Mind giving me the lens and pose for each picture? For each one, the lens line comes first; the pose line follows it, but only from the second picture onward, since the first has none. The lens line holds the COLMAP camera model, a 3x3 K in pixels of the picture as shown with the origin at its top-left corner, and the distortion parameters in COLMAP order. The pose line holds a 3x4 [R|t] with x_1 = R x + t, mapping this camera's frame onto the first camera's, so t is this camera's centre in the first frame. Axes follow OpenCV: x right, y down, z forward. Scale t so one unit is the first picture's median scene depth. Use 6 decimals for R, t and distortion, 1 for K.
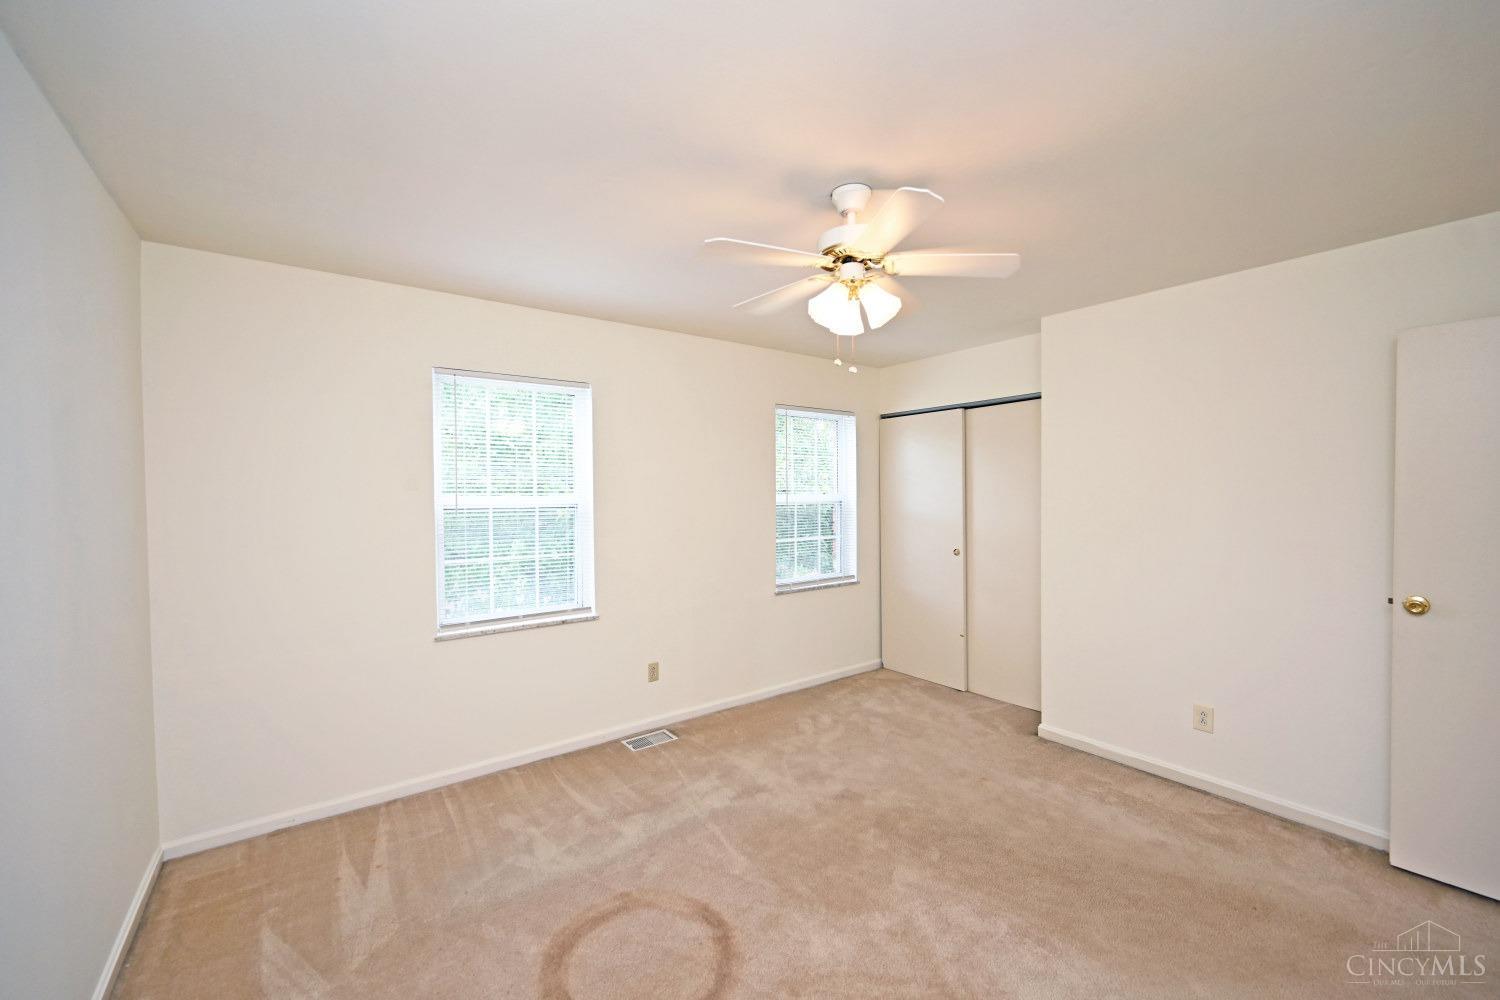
lens RADIAL K [[607.4, 0, 750.0], [0, 607.4, 500.0], [0, 0, 1]] dist [0.007444, -0.000018]
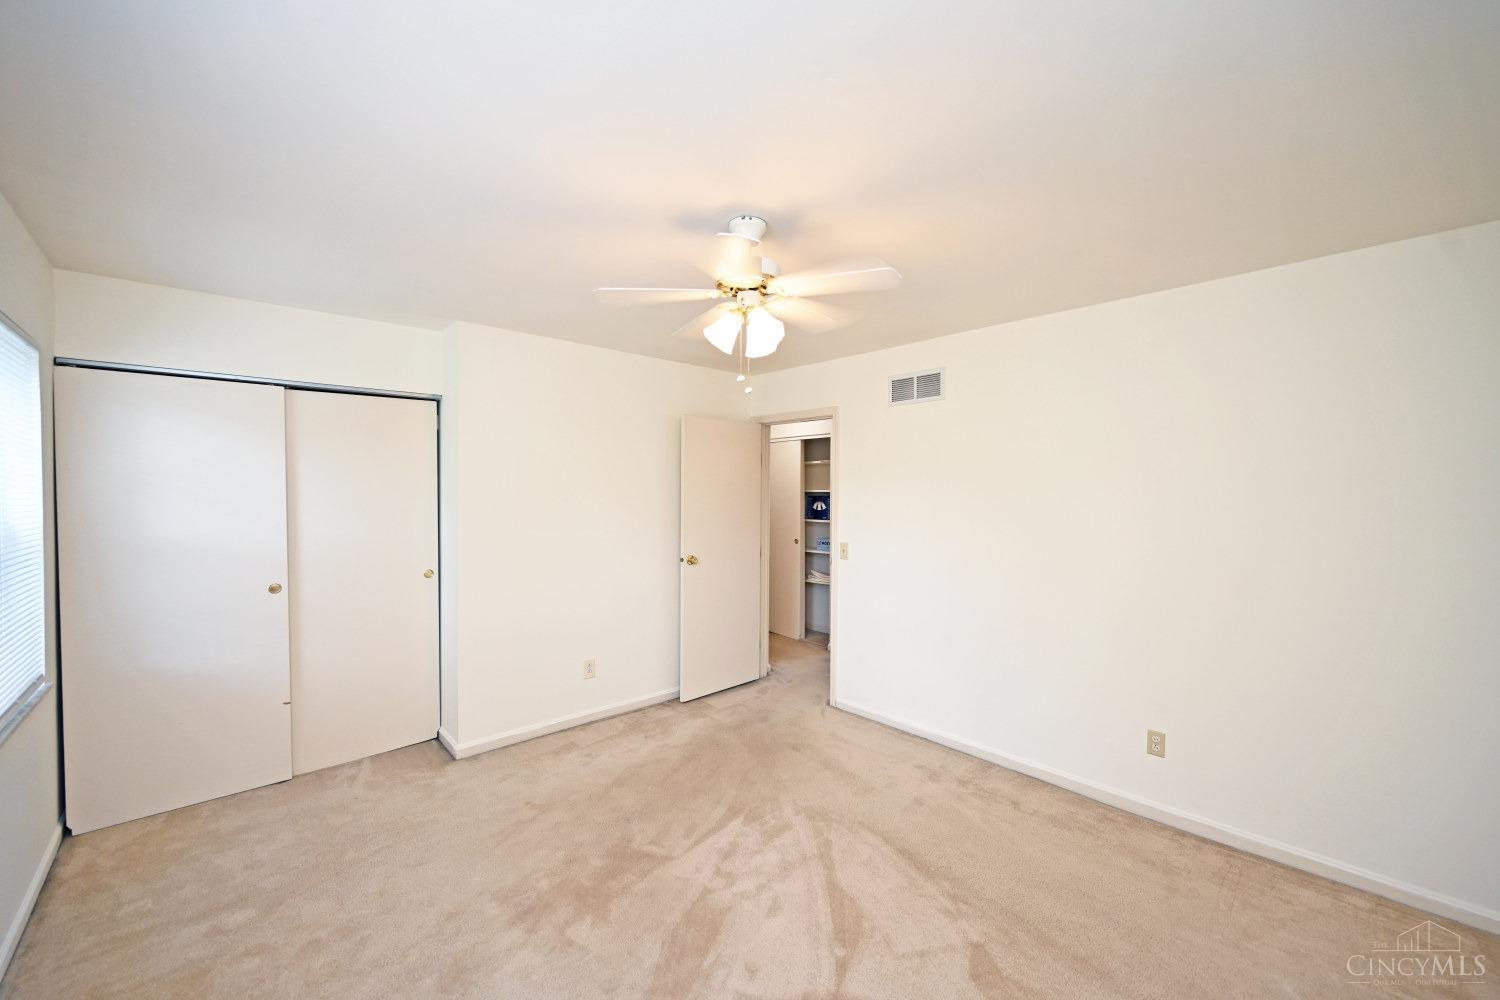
lens RADIAL K [[595.2, 0, 758.1], [0, 595.2, 503.7], [0, 0, 1]] dist [-0.000706, -0.000051]
pose [[-0.109408, -0.011858, 0.993926, -0.547681], [0.017839, 0.999744, 0.013891, -0.016921], [-0.993837, 0.019250, -0.109168, 0.697931]]
